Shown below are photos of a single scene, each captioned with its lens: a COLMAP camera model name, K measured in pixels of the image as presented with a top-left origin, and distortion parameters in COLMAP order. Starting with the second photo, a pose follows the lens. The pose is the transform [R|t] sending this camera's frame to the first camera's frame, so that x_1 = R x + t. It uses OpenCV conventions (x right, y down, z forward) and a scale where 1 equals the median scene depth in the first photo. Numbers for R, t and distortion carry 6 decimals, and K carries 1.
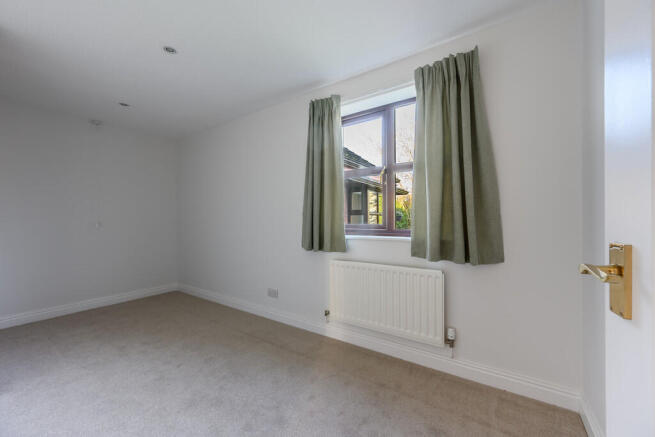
lens RADIAL K [[257.1, 0, 329.3], [0, 257.1, 218.8], [0, 0, 1]] dist [-0.000350, -0.000042]
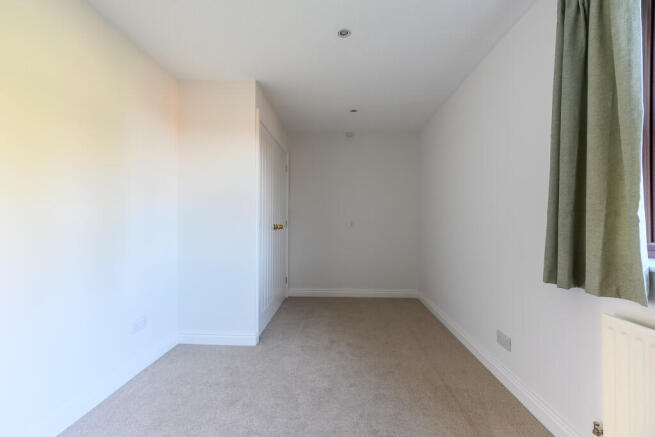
lens RADIAL K [[286.6, 0, 329.2], [0, 286.6, 218.7], [0, 0, 1]] dist [0.000162, -0.000618]
pose [[0.528385, 0.001646, -0.849003, 0.173258], [-0.003145, 0.999995, -0.000019, -0.000544], [0.848999, 0.002680, 0.528388, 0.345489]]
